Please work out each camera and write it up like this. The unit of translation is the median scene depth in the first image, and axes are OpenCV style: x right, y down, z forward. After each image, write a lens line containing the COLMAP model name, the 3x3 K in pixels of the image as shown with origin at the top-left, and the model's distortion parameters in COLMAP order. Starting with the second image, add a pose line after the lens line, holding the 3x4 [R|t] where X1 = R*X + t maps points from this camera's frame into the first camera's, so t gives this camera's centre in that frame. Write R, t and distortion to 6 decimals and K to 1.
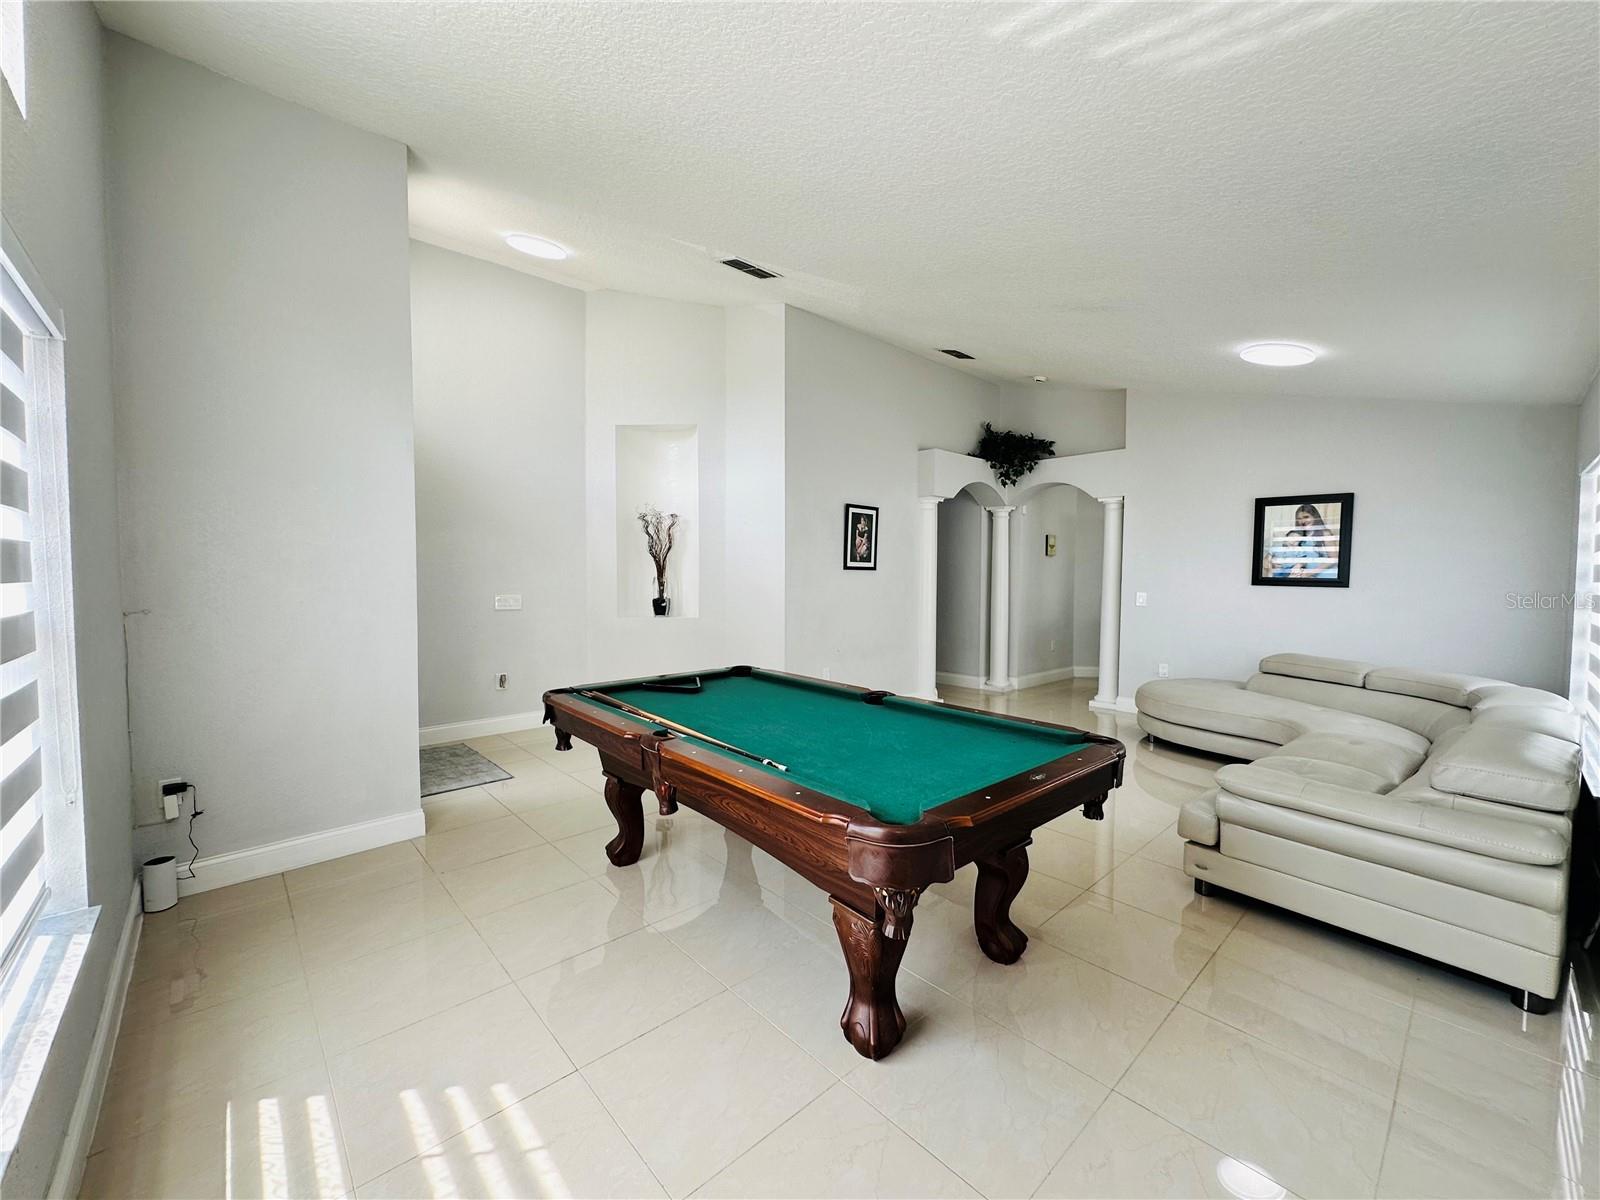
lens RADIAL K [[635.4, 0, 798.9], [0, 635.4, 598.4], [0, 0, 1]] dist [-0.002317, -0.000103]
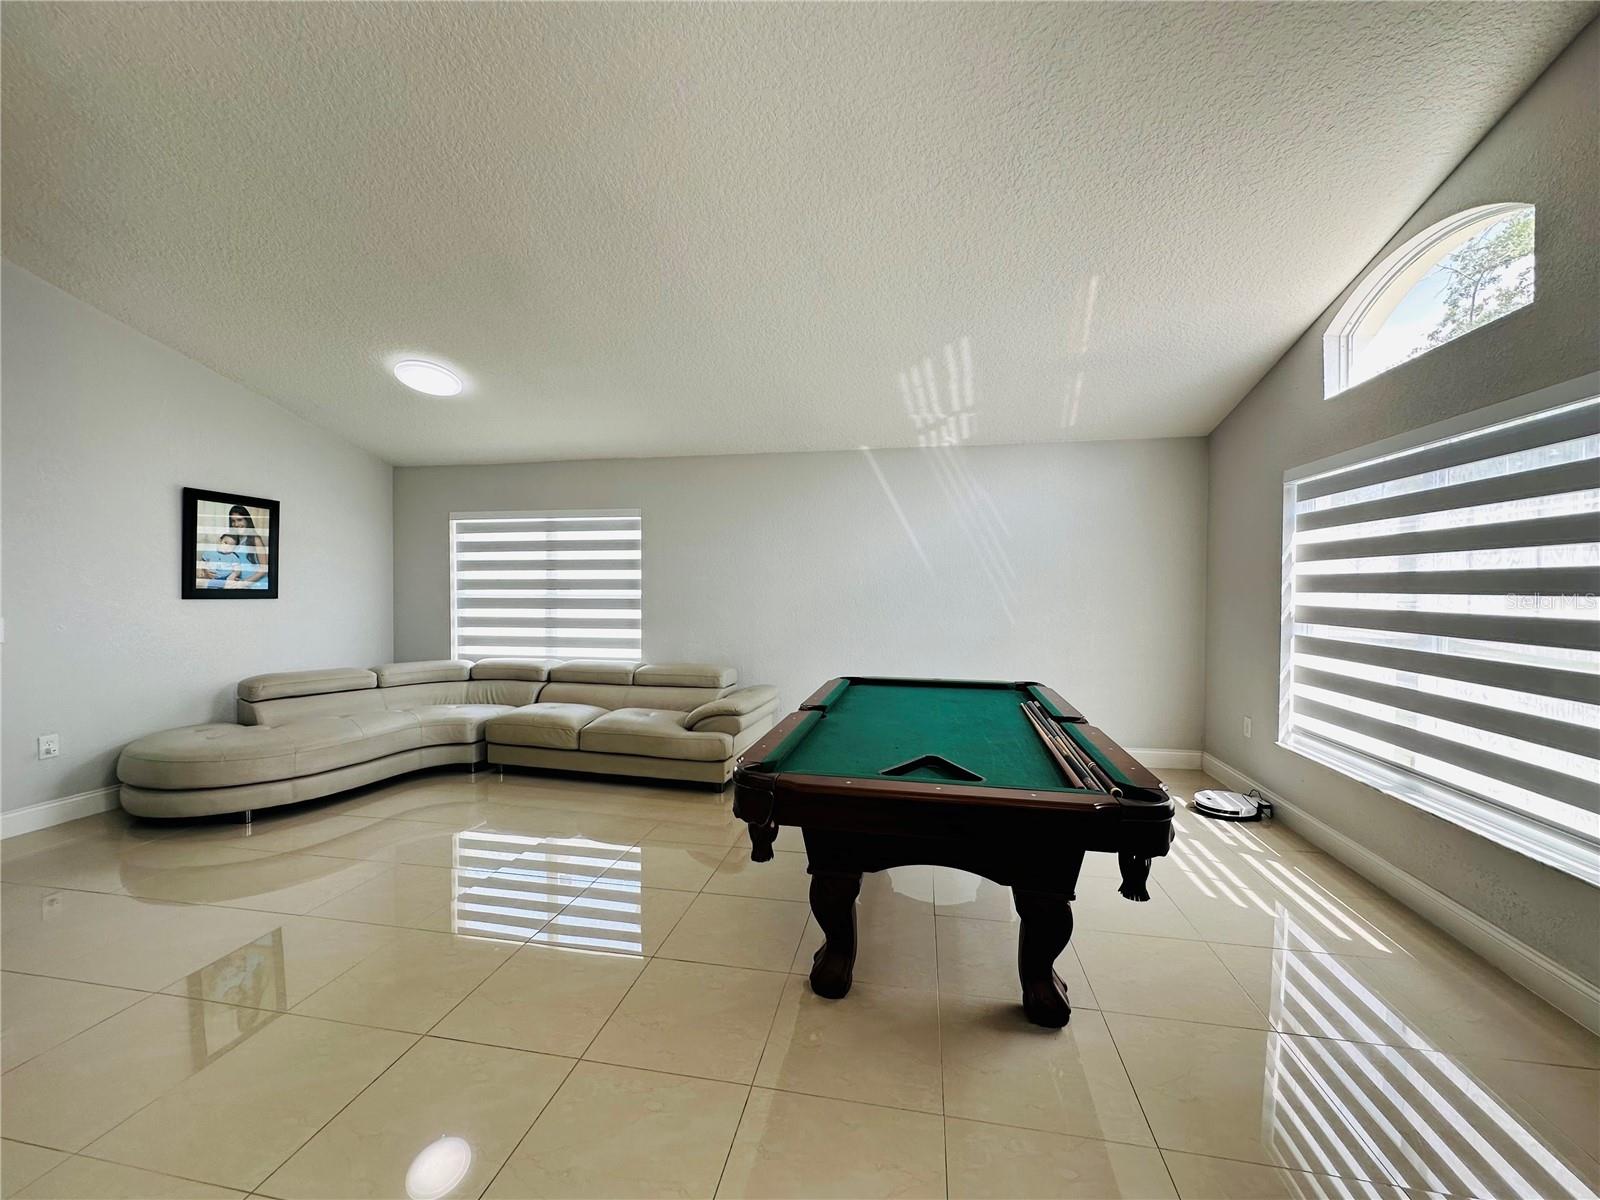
lens RADIAL K [[648.4, 0, 797.0], [0, 648.4, 597.4], [0, 0, 1]] dist [-0.020054, -0.000093]
pose [[-0.600981, -0.017654, 0.799068, -0.370359], [0.030112, 0.998546, 0.044708, -0.037259], [-0.798696, 0.050930, -0.599576, 0.914779]]
